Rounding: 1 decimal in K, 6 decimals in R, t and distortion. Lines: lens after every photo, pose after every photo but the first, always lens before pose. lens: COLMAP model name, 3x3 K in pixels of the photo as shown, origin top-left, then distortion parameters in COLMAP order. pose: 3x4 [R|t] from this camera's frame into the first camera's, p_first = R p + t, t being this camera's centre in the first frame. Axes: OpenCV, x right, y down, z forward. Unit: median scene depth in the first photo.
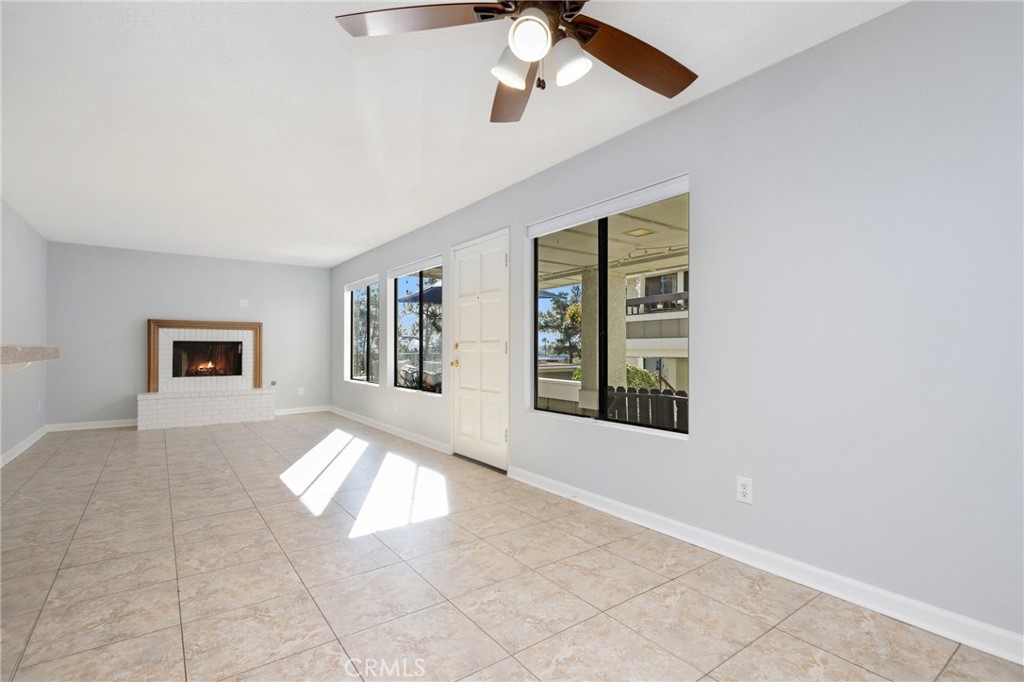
lens RADIAL K [[480.3, 0, 512.1], [0, 480.3, 342.2], [0, 0, 1]] dist [0.020878, -0.008504]
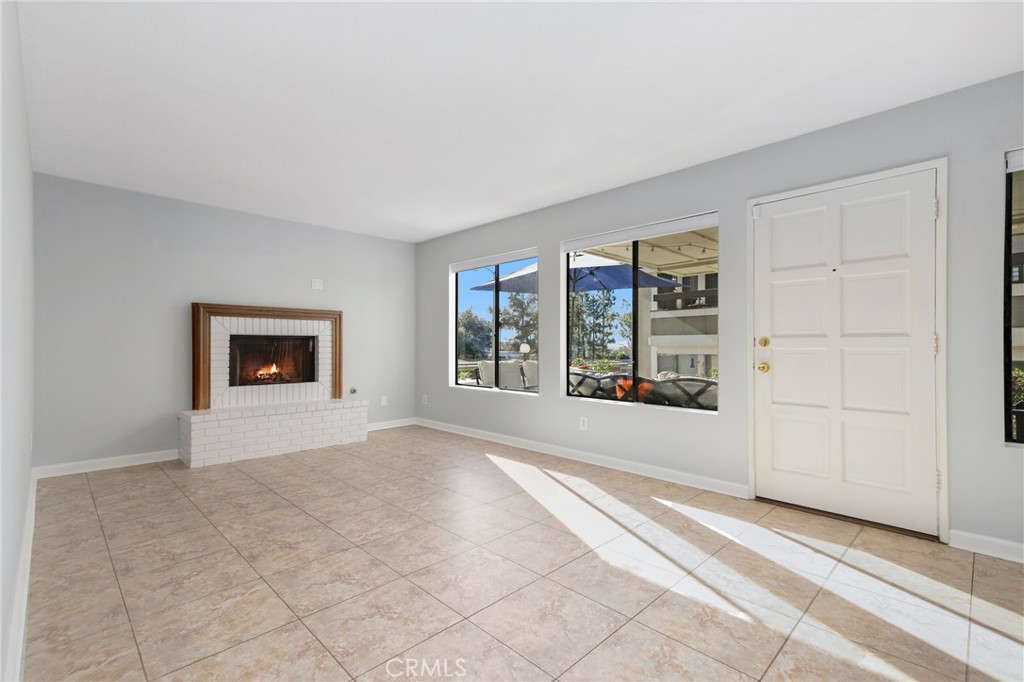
lens RADIAL K [[460.3, 0, 522.4], [0, 460.3, 343.8], [0, 0, 1]] dist [0.022278, 0.000200]
pose [[0.987764, 0.001421, 0.155947, -0.691127], [-0.002982, 0.999948, 0.009777, 0.005114], [-0.155925, -0.010123, 0.987717, 0.486064]]
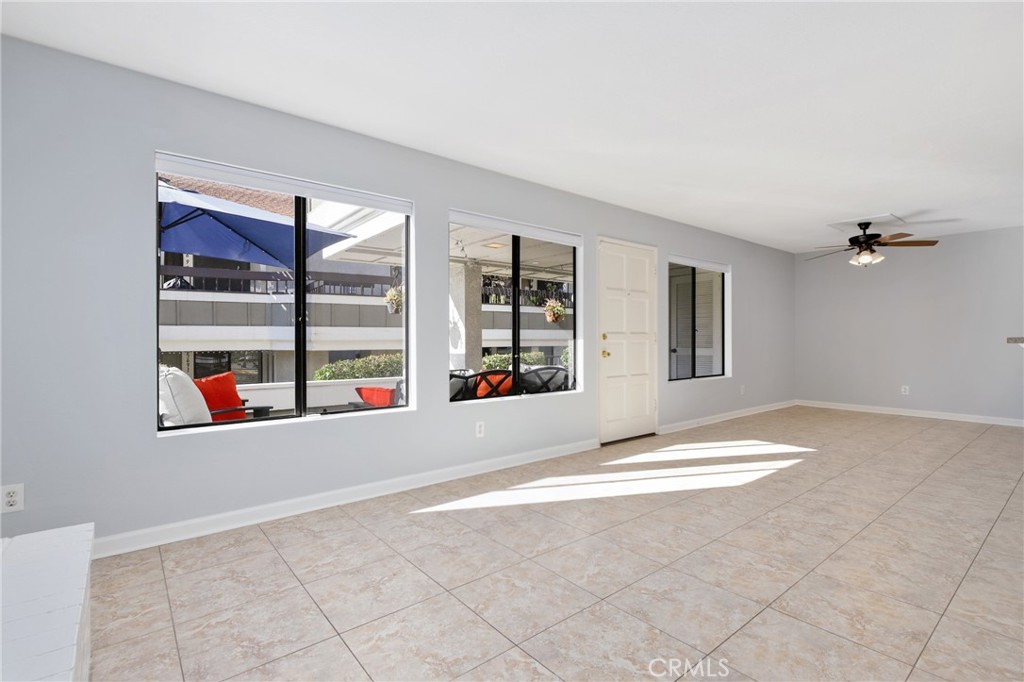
lens RADIAL K [[480.3, 0, 514.1], [0, 480.3, 343.0], [0, 0, 1]] dist [0.020878, -0.008504]
pose [[-0.058369, -0.008171, 0.998262, -1.364509], [-0.012549, 0.999894, 0.007451, 0.018827], [-0.998216, -0.012092, -0.058465, 1.532051]]
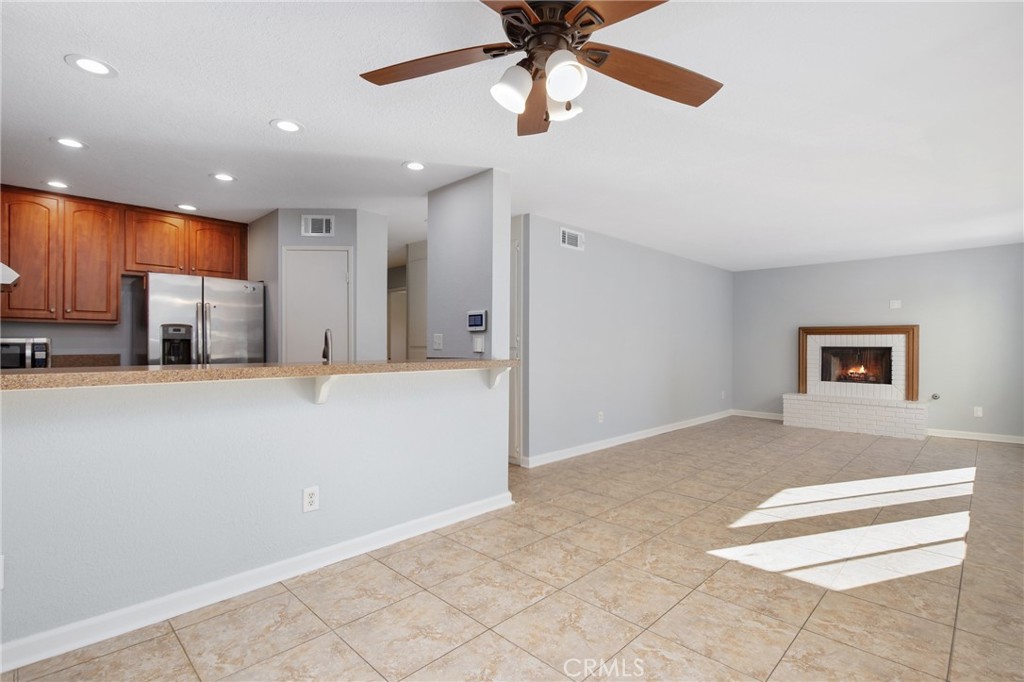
lens RADIAL K [[480.3, 0, 520.8], [0, 480.3, 346.3], [0, 0, 1]] dist [0.020878, -0.008504]
pose [[0.171356, 0.001465, -0.985208, 0.413307], [0.009590, 0.999949, 0.003155, -0.023640], [0.985162, -0.009988, 0.171334, 0.307865]]
